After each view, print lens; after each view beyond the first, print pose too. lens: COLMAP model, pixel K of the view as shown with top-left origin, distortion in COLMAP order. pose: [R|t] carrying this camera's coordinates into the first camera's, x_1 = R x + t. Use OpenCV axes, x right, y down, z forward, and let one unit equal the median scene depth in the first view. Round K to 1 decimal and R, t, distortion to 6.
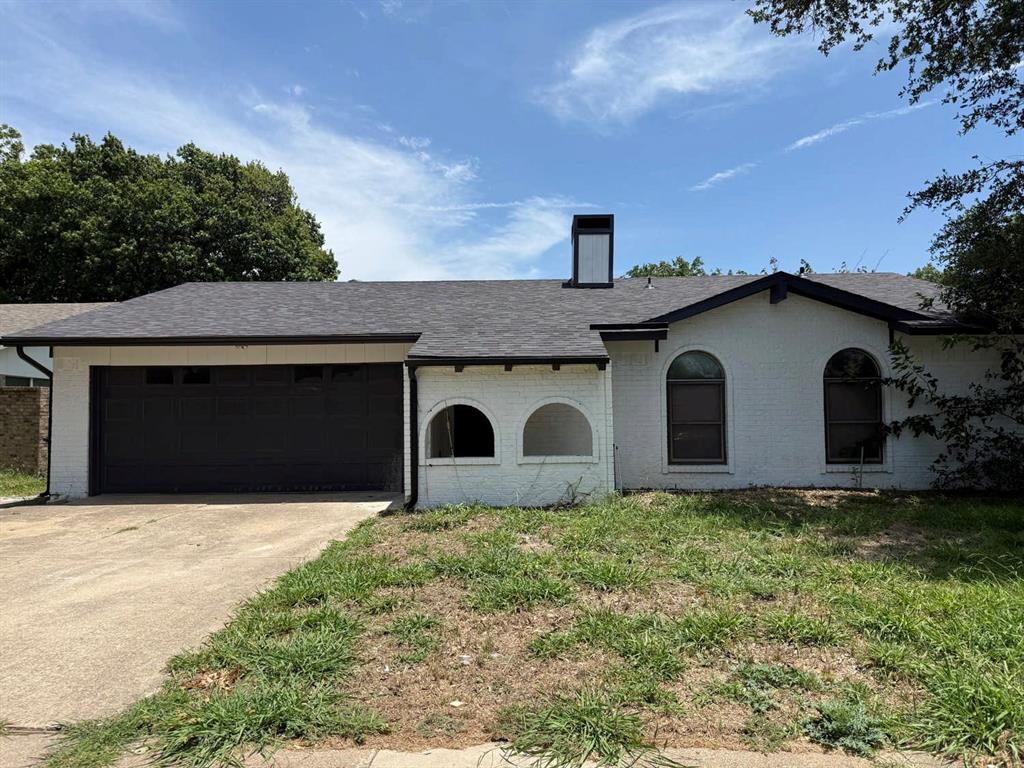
lens RADIAL K [[727.6, 0, 512.2], [0, 727.6, 385.7], [0, 0, 1]] dist [0.040178, -0.000037]
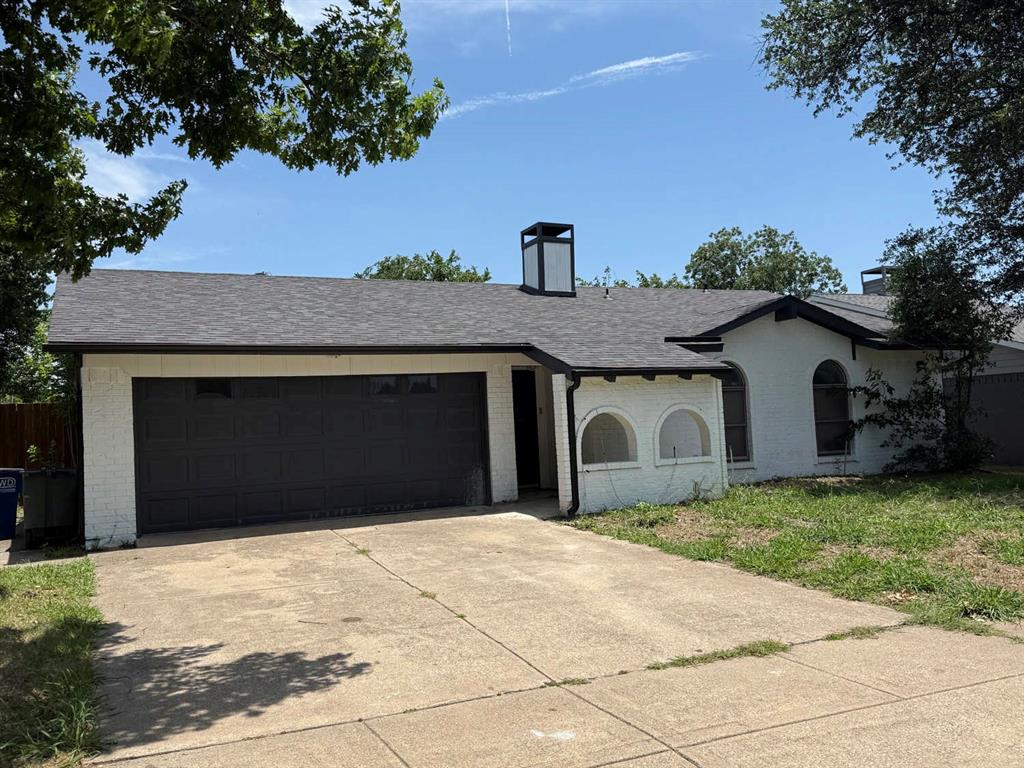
lens RADIAL K [[893.4, 0, 510.8], [0, 893.4, 382.6], [0, 0, 1]] dist [0.055253, -0.000035]
pose [[0.895110, -0.007750, 0.445778, -0.677815], [0.013938, 0.999847, -0.010604, -0.005218], [-0.445627, 0.015706, 0.895081, -0.090346]]
